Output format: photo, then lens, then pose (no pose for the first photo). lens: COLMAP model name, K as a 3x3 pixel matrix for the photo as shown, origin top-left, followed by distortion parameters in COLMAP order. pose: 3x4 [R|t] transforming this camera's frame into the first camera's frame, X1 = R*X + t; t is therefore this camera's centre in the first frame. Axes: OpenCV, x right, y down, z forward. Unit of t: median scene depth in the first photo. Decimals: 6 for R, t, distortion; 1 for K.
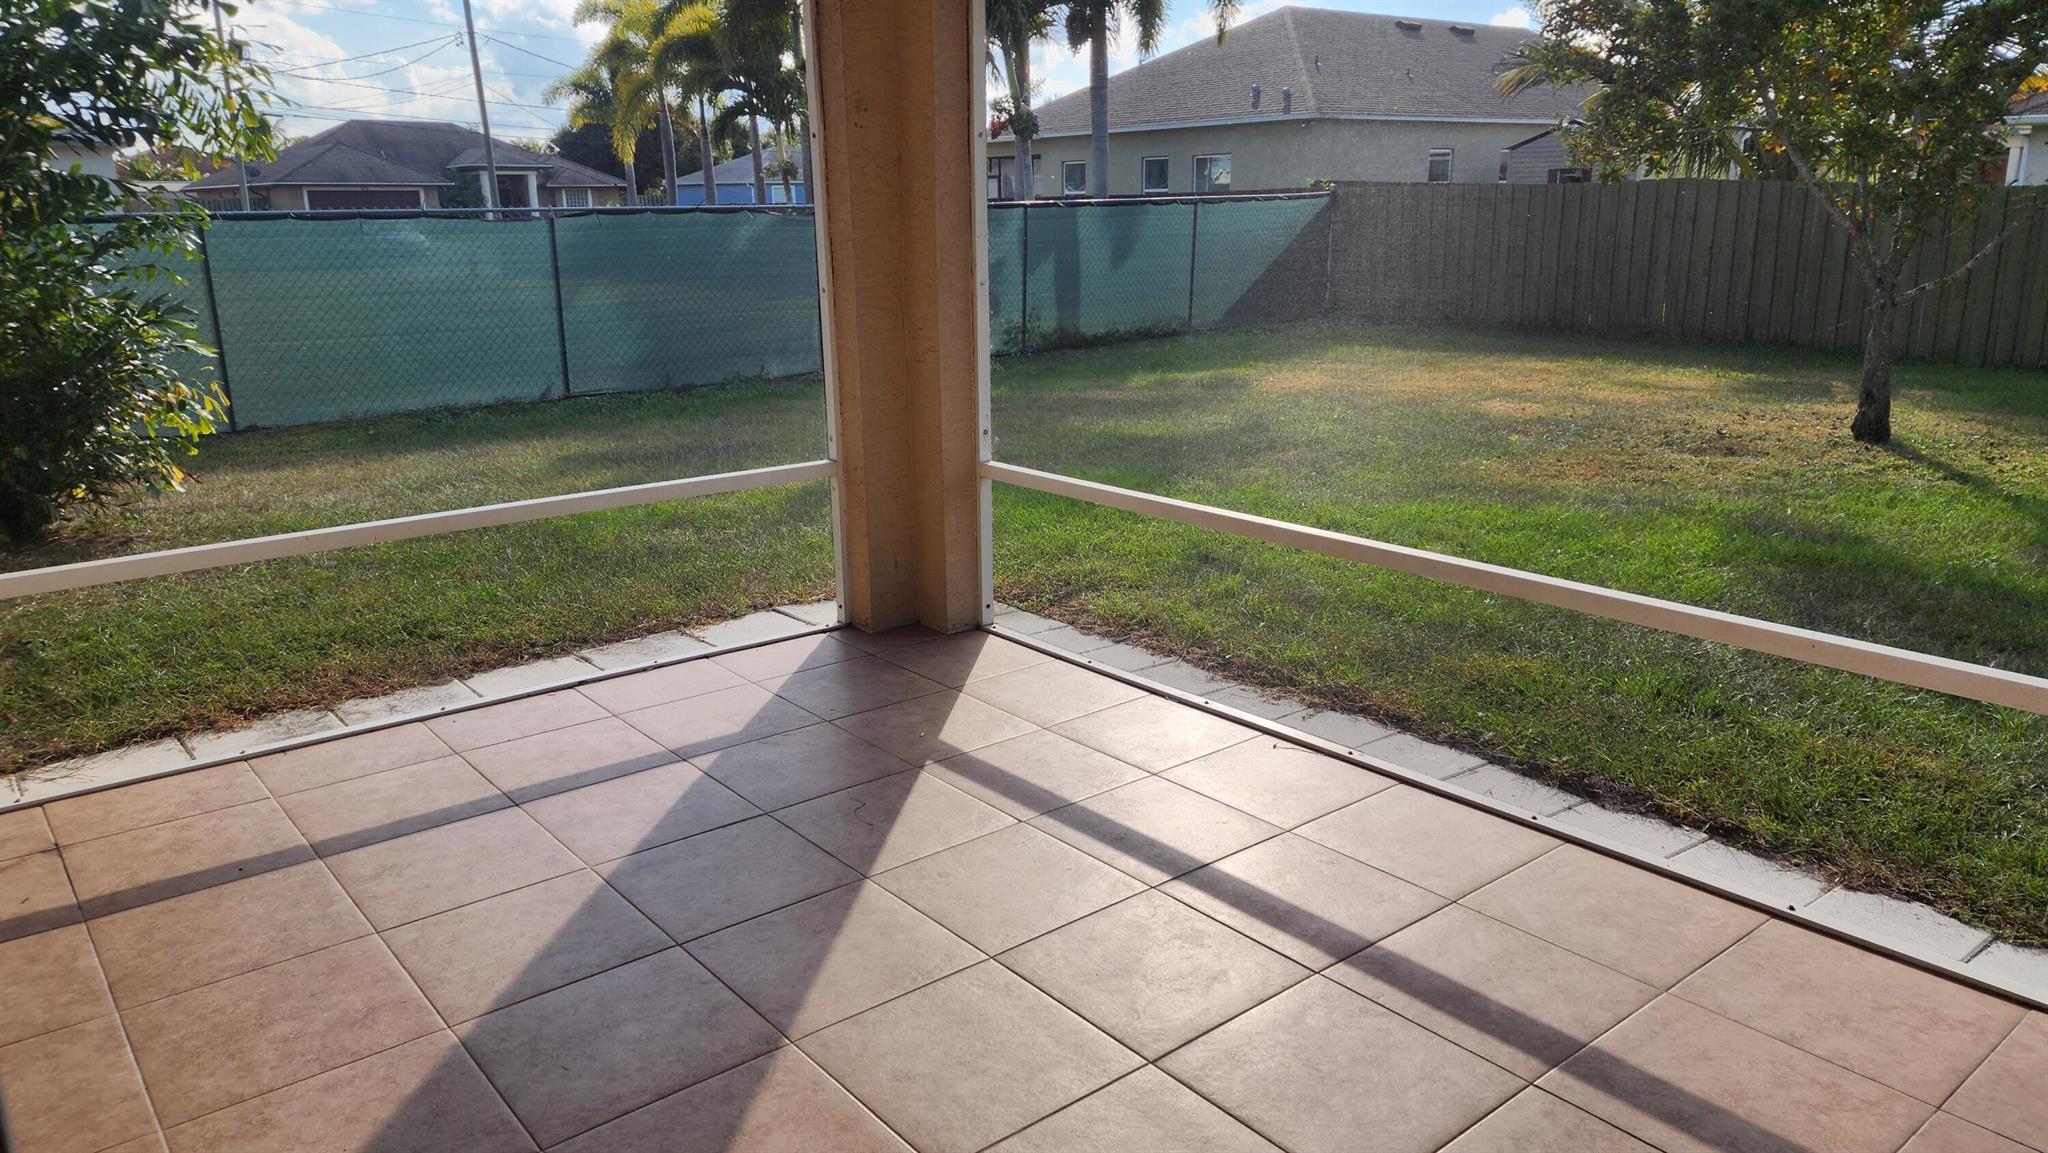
lens RADIAL K [[1373.5, 0, 1031.2], [0, 1373.5, 568.1], [0, 0, 1]] dist [0.085373, -0.077305]
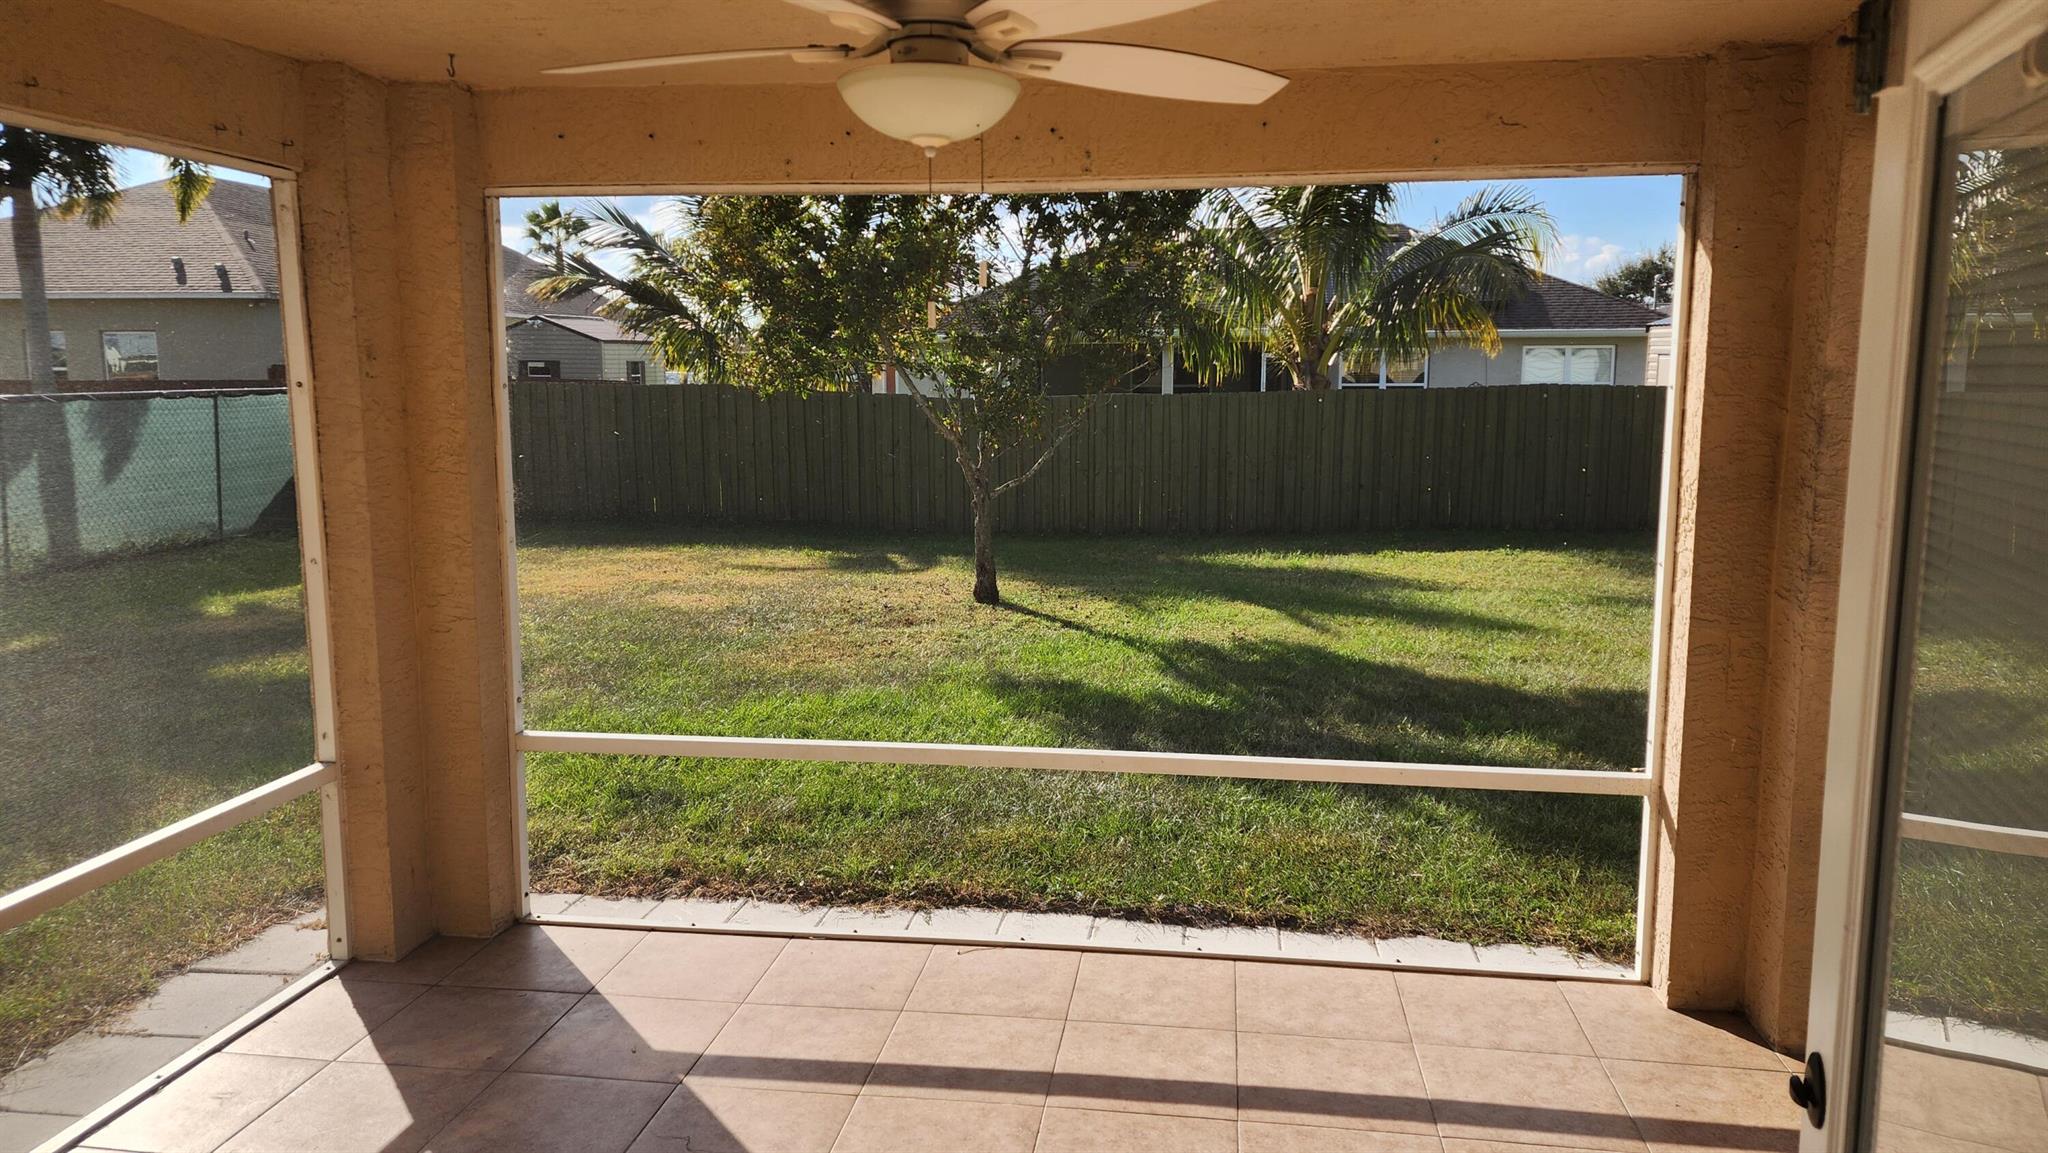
lens RADIAL K [[1373.5, 0, 1031.2], [0, 1373.5, 568.1], [0, 0, 1]] dist [0.085373, -0.077305]
pose [[0.735634, -0.079348, 0.672716, -0.392094], [0.161776, 0.984957, -0.060730, -0.074835], [-0.657778, 0.153504, 0.737404, 0.093323]]
